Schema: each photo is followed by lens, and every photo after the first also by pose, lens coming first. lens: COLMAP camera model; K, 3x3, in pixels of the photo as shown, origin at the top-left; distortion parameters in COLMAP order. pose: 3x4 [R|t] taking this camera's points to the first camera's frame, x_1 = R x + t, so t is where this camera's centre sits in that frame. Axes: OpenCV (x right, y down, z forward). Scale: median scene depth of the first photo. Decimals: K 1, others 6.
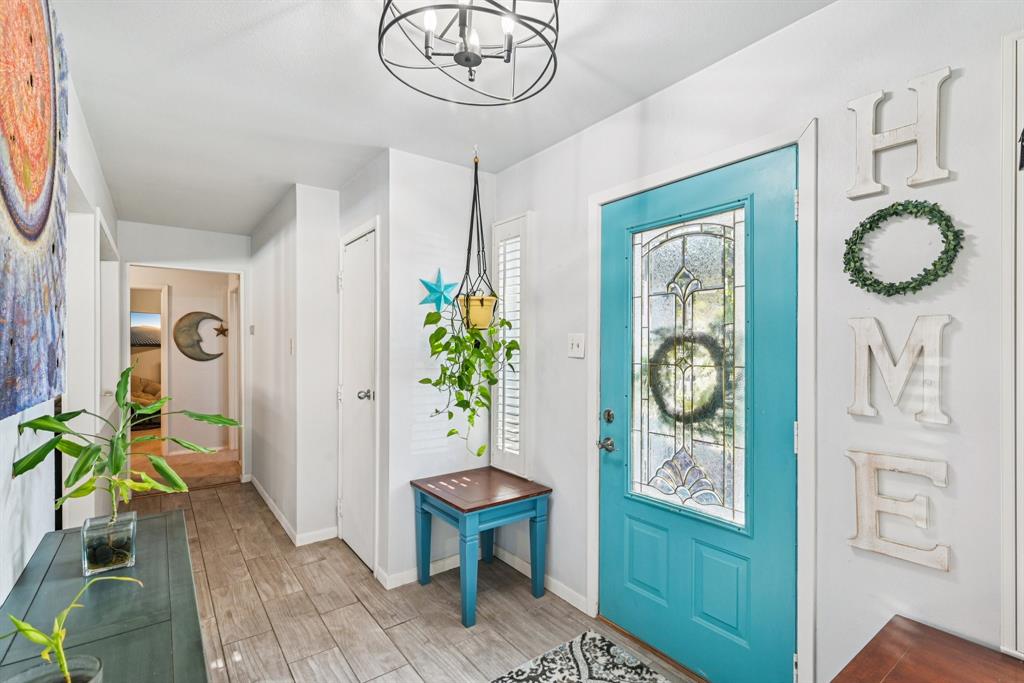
lens RADIAL K [[475.1, 0, 512.4], [0, 475.1, 344.9], [0, 0, 1]] dist [-0.000093, -0.000111]
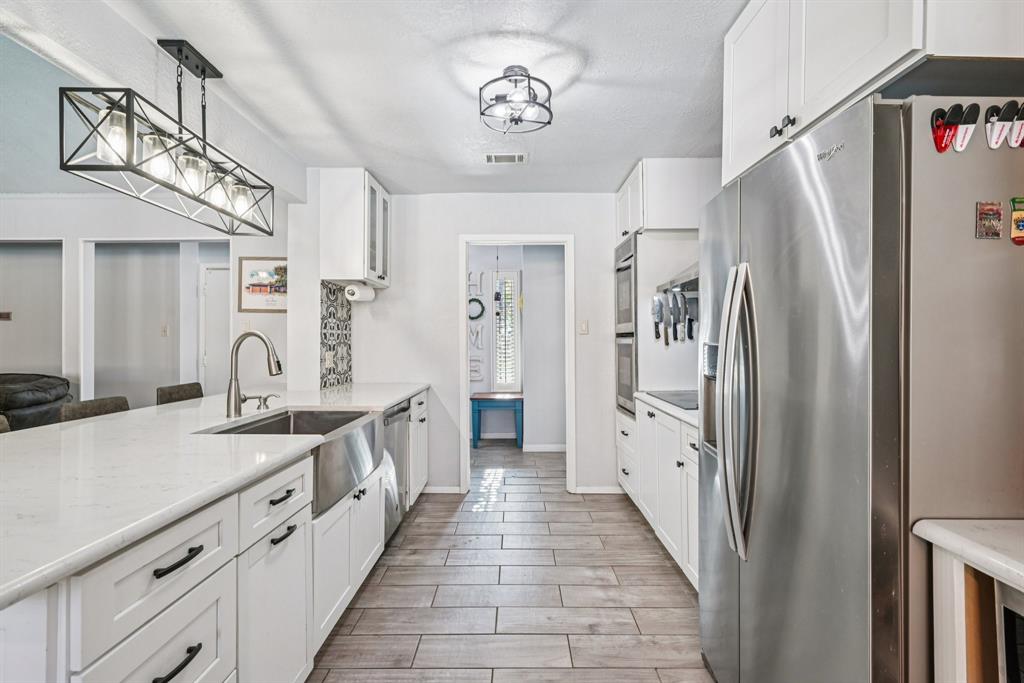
lens RADIAL K [[475.1, 0, 513.3], [0, 475.1, 340.5], [0, 0, 1]] dist [-0.000093, -0.000111]
pose [[0.603084, 0.000284, 0.797677, -2.581472], [0.002142, 0.999996, -0.001976, 0.103747], [-0.797675, 0.002900, 0.603081, -2.029088]]
